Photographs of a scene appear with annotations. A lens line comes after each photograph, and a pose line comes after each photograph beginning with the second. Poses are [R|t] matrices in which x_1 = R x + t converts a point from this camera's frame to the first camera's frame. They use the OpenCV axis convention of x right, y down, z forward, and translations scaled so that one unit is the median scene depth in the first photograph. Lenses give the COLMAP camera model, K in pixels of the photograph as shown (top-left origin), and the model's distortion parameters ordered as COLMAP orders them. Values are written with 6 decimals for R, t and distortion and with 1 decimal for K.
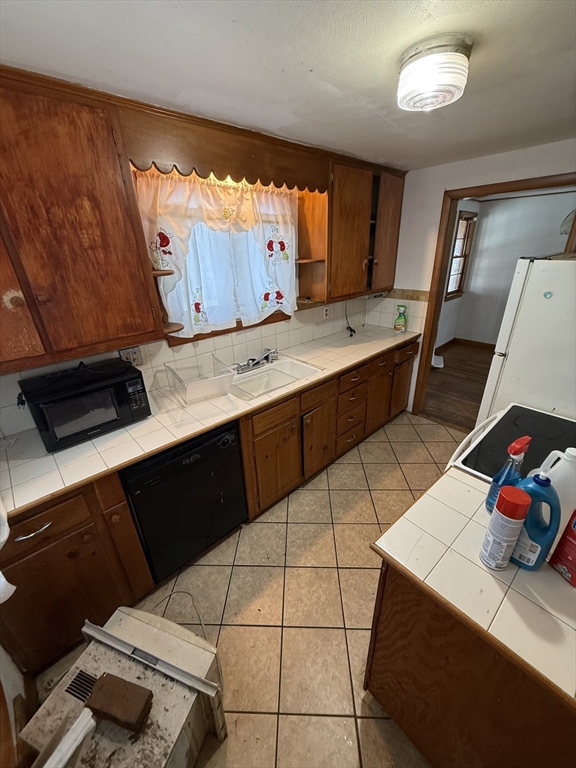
lens RADIAL K [[304.9, 0, 288.5], [0, 304.9, 383.1], [0, 0, 1]] dist [-0.000667, -0.000195]
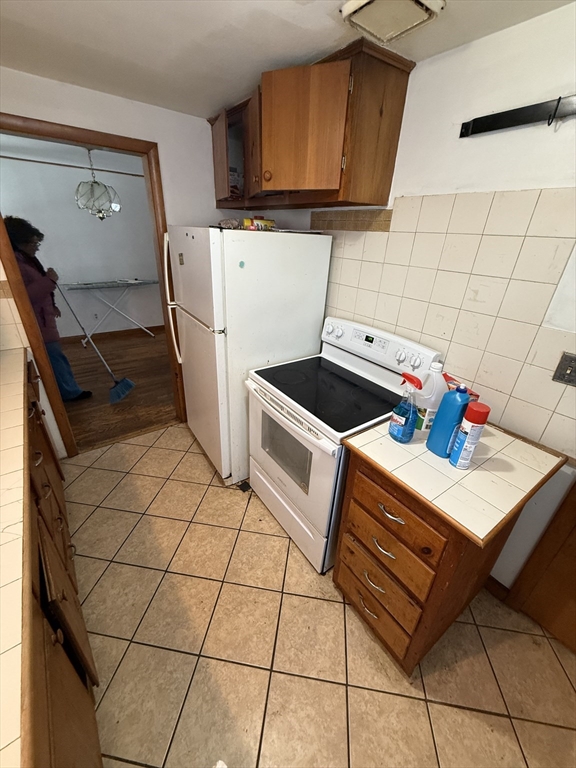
lens RADIAL K [[304.9, 0, 288.5], [0, 304.9, 383.1], [0, 0, 1]] dist [-0.000667, -0.000195]
pose [[0.100055, -0.408105, 0.907436, -0.170627], [0.361477, 0.864606, 0.348986, -0.169505], [-0.926997, 0.293099, 0.234029, 0.503550]]
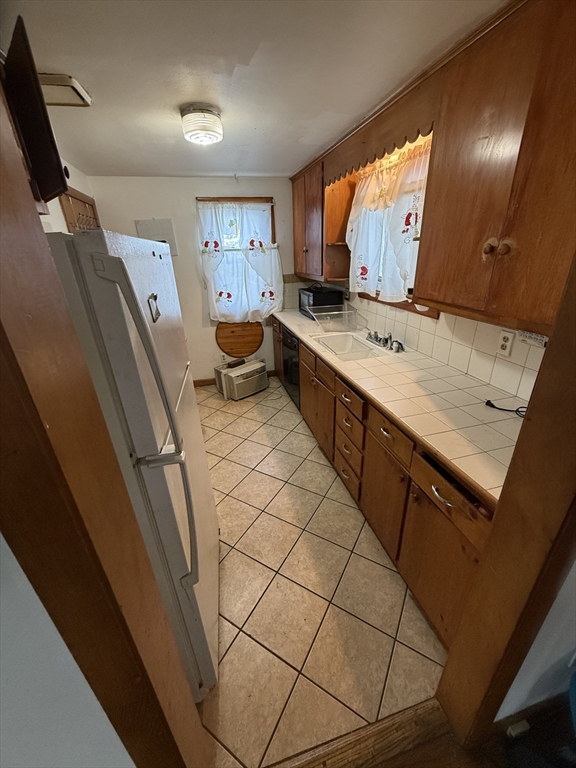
lens RADIAL K [[304.9, 0, 288.5], [0, 304.9, 383.1], [0, 0, 1]] dist [-0.000667, -0.000195]
pose [[-0.474093, 0.397338, -0.785721, 0.983331], [-0.316082, 0.756094, 0.573075, -0.488454], [0.821783, 0.520043, -0.232868, 1.166769]]
